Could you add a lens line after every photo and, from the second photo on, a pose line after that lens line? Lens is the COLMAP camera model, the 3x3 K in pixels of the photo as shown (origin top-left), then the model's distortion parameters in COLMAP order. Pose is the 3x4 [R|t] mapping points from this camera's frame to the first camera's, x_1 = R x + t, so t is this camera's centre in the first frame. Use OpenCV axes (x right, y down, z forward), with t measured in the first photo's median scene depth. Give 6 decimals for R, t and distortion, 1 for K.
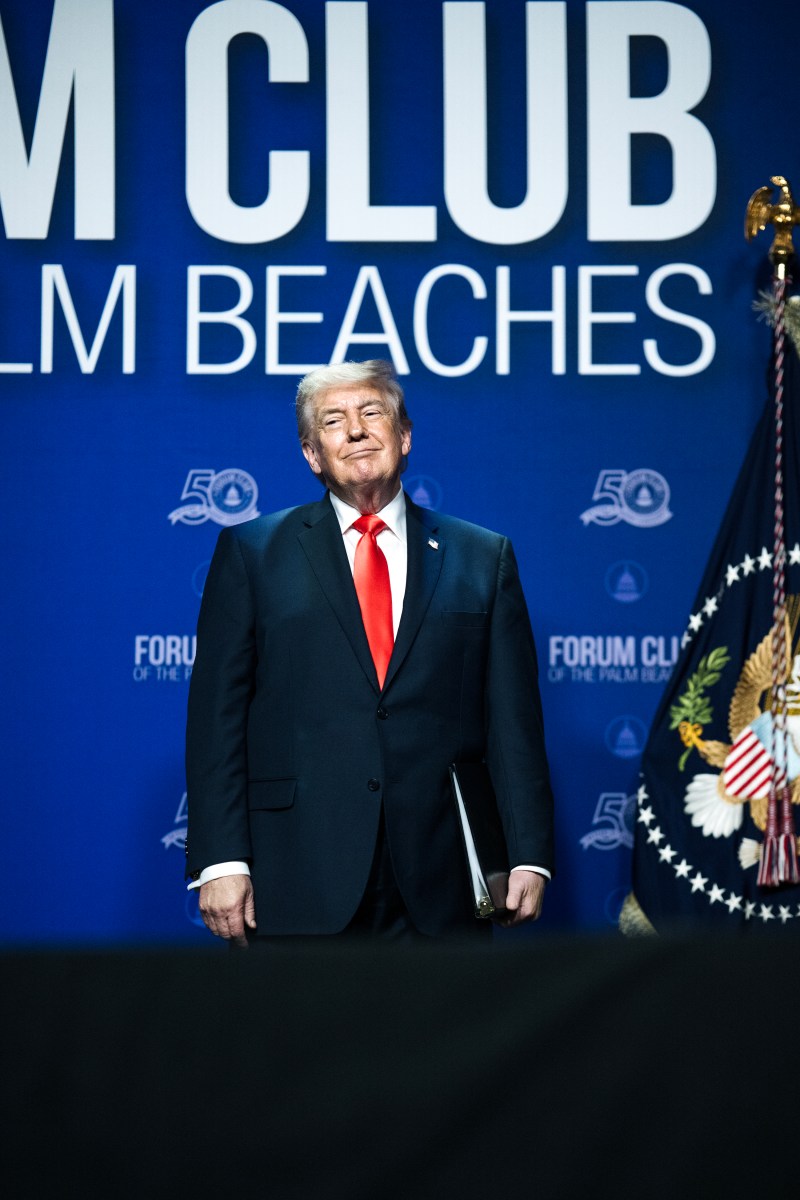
lens RADIAL K [[2966.6, 0, 429.9], [0, 2966.6, 682.1], [0, 0, 1]] dist [0.168512, 1.239530]
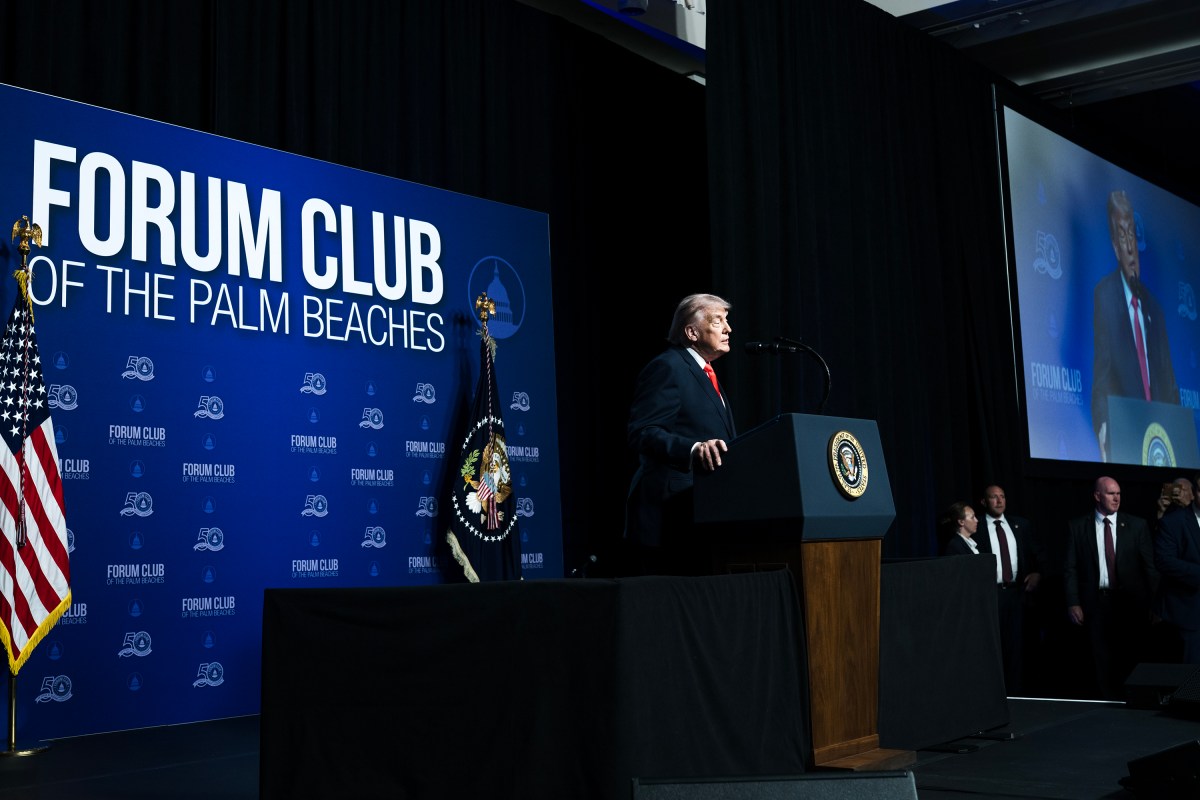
lens RADIAL K [[1458.6, 0, 533.9], [0, 1458.6, 308.4], [0, 0, 1]] dist [-0.017255, -0.044372]
pose [[0.648638, 0.101442, 0.754306, -0.968332], [-0.060091, 0.994810, -0.082112, -0.035146], [-0.758721, 0.007934, 0.651367, -0.001650]]
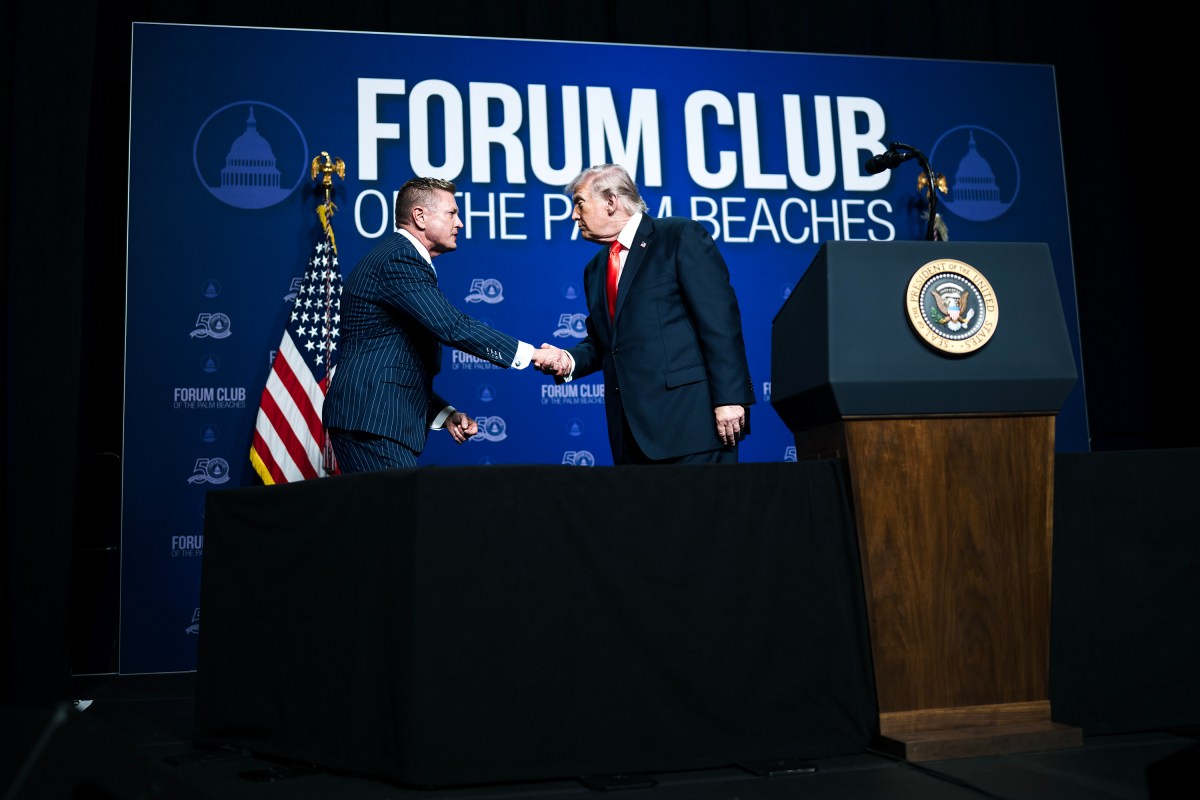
lens RADIAL K [[1430.1, 0, 641.3], [0, 1430.1, 304.5], [0, 0, 1]] dist [-0.056561, 0.023654]
pose [[0.969293, -0.002167, 0.245900, -0.425576], [0.013793, 0.998866, -0.045567, 0.000306], [-0.245522, 0.047560, 0.968224, -0.119748]]
